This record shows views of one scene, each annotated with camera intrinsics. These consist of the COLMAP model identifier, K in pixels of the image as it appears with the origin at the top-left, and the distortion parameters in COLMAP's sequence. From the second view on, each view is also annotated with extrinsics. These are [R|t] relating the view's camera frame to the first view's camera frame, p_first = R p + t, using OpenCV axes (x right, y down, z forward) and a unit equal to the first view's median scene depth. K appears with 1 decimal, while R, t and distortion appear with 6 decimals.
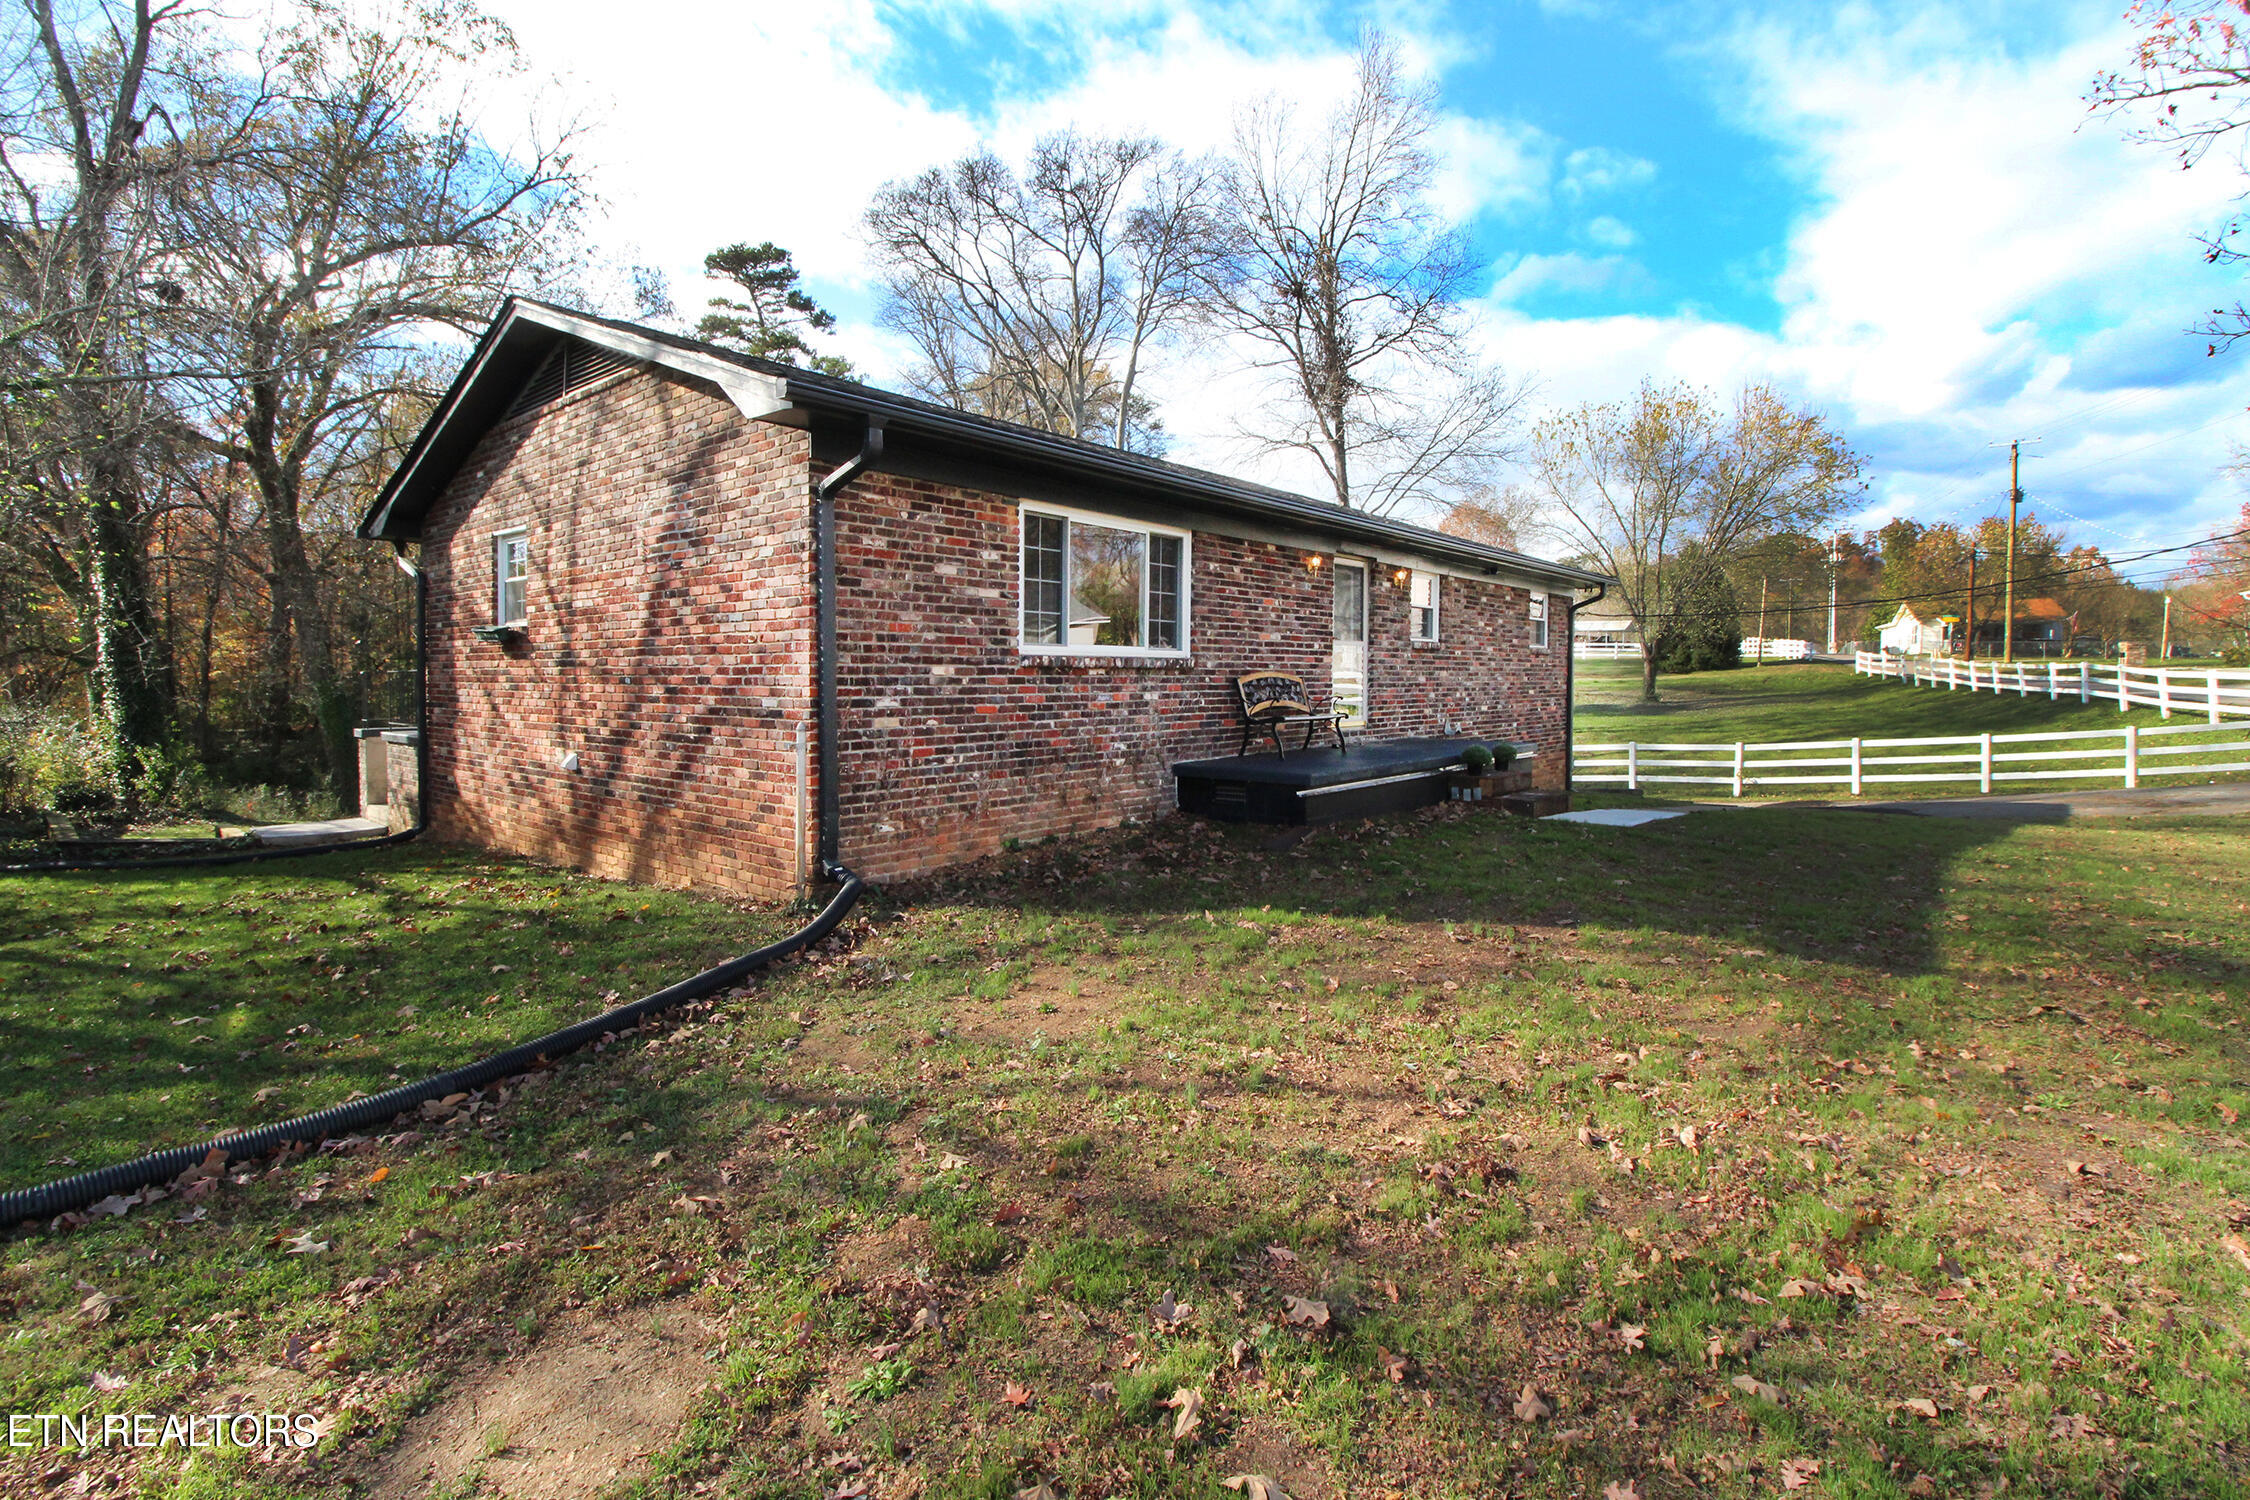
lens RADIAL K [[1052.3, 0, 1094.6], [0, 1052.3, 720.6], [0, 0, 1]] dist [-0.007535, -0.008757]
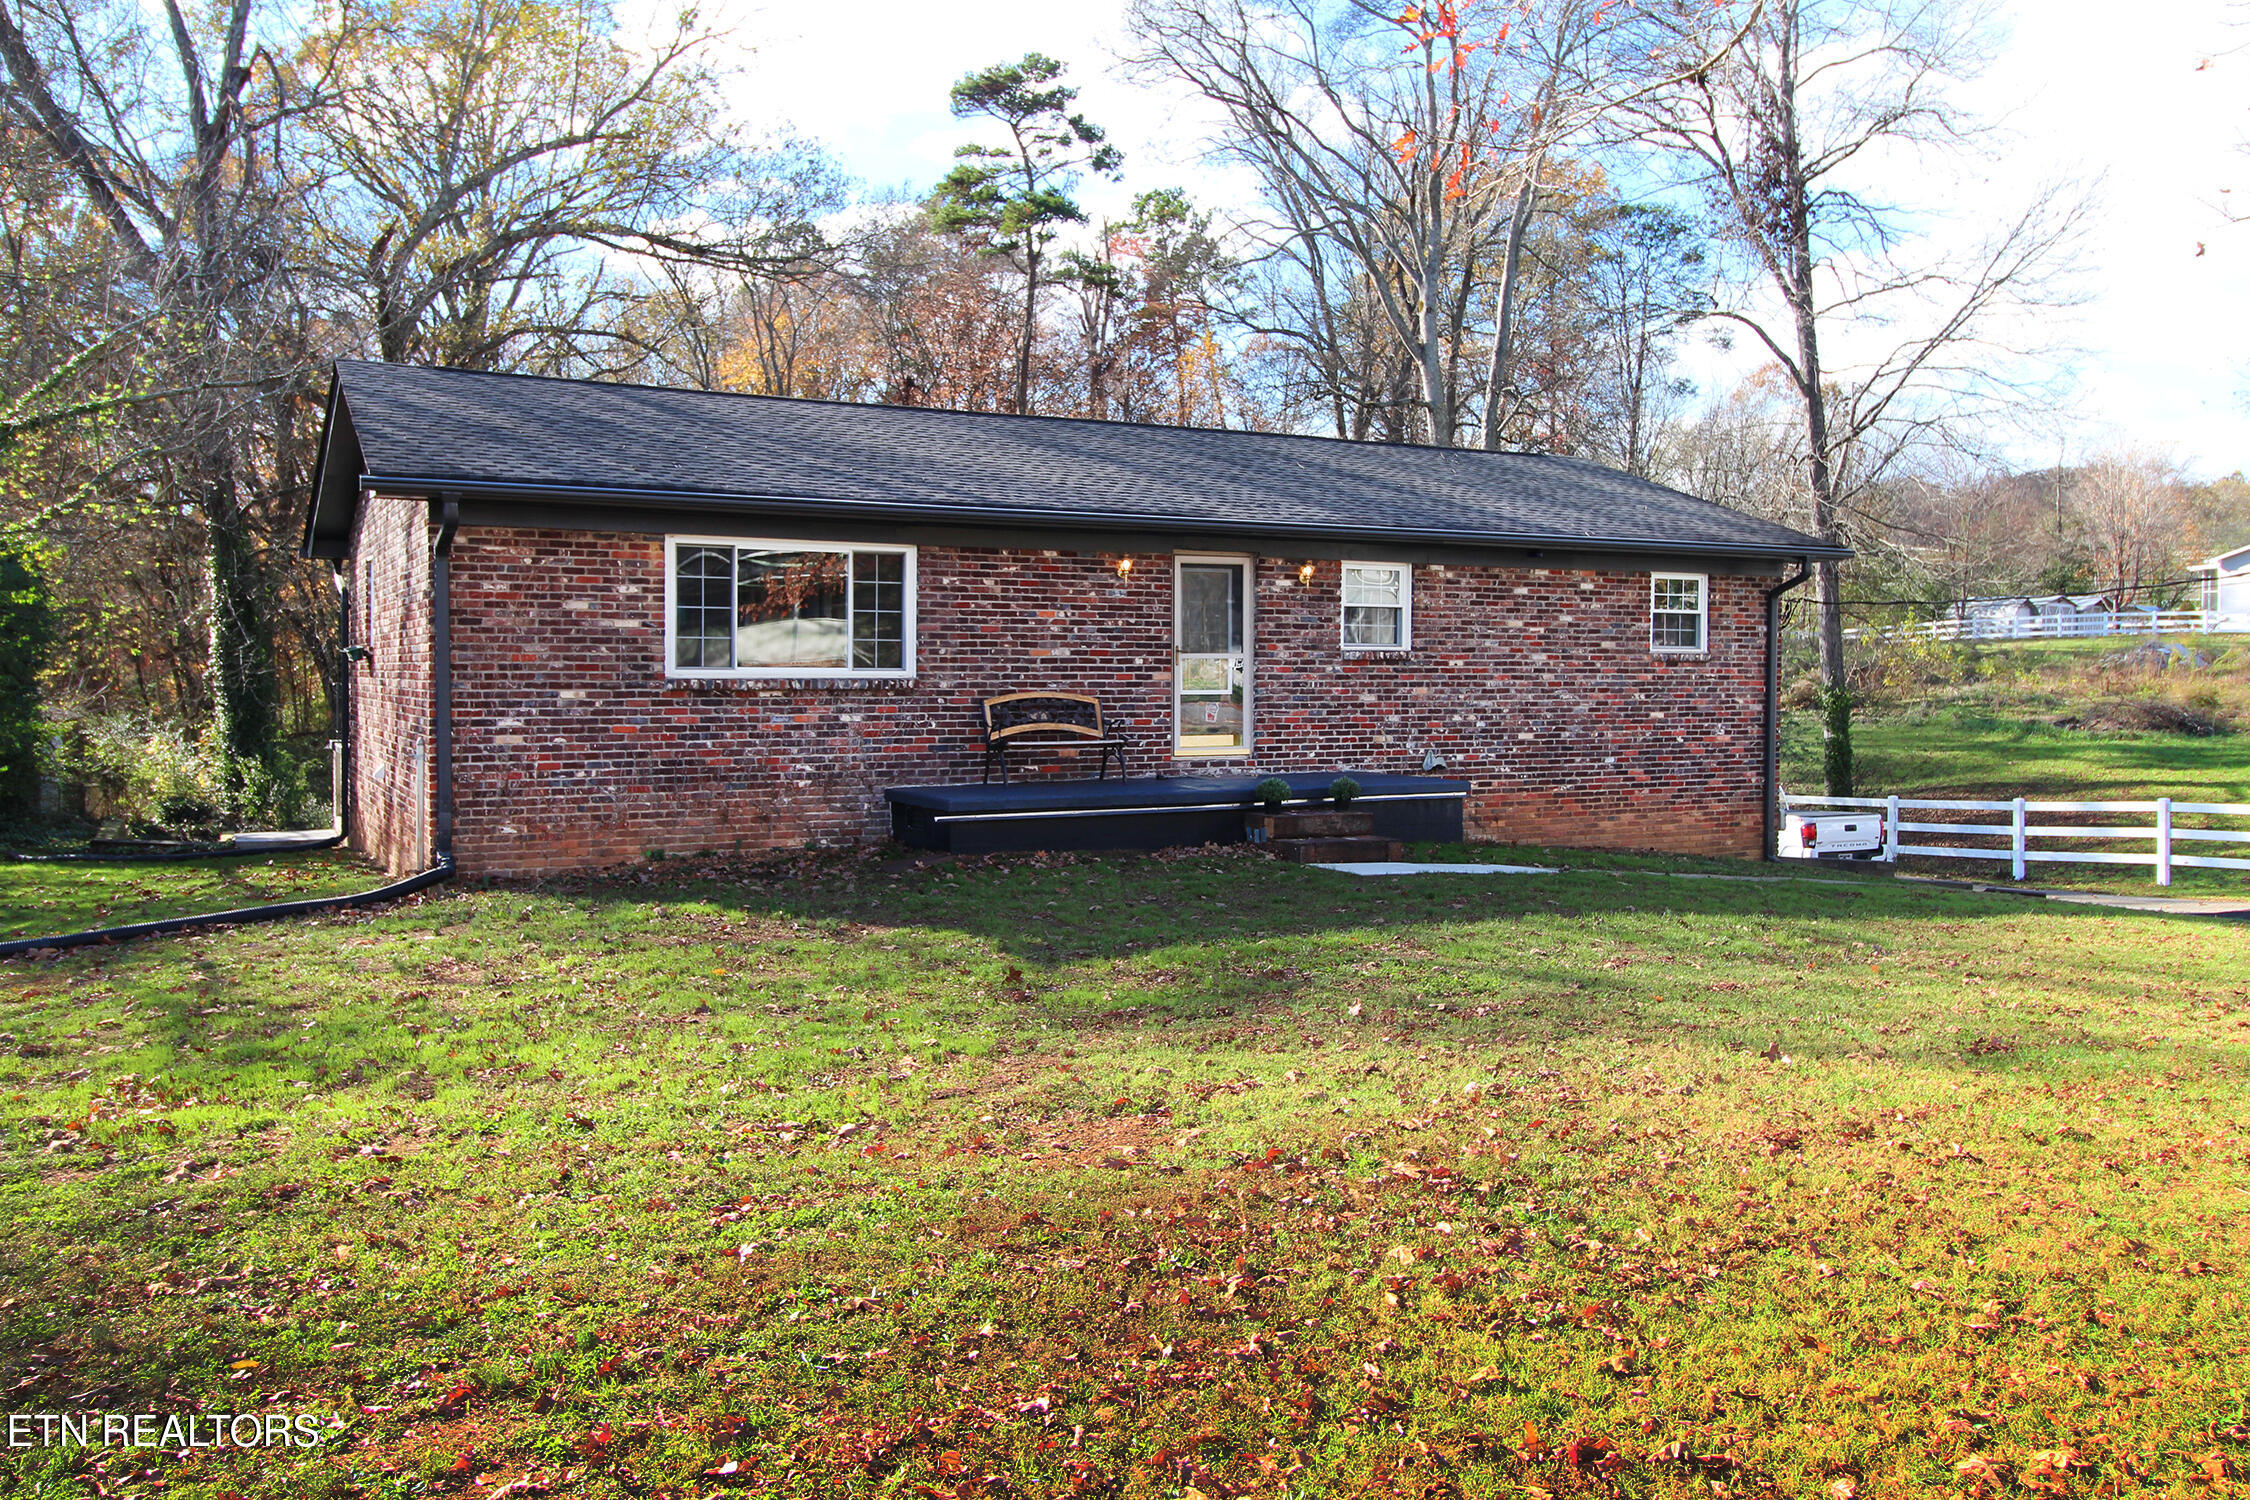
lens RADIAL K [[1852.8, 0, 1124.4], [0, 1852.8, 751.5], [0, 0, 1]] dist [0.007575, -0.014007]
pose [[0.926721, 0.017596, -0.375337, 1.075941], [-0.016574, 0.999845, 0.005951, -0.007485], [0.375384, 0.000706, 0.926869, -0.581079]]
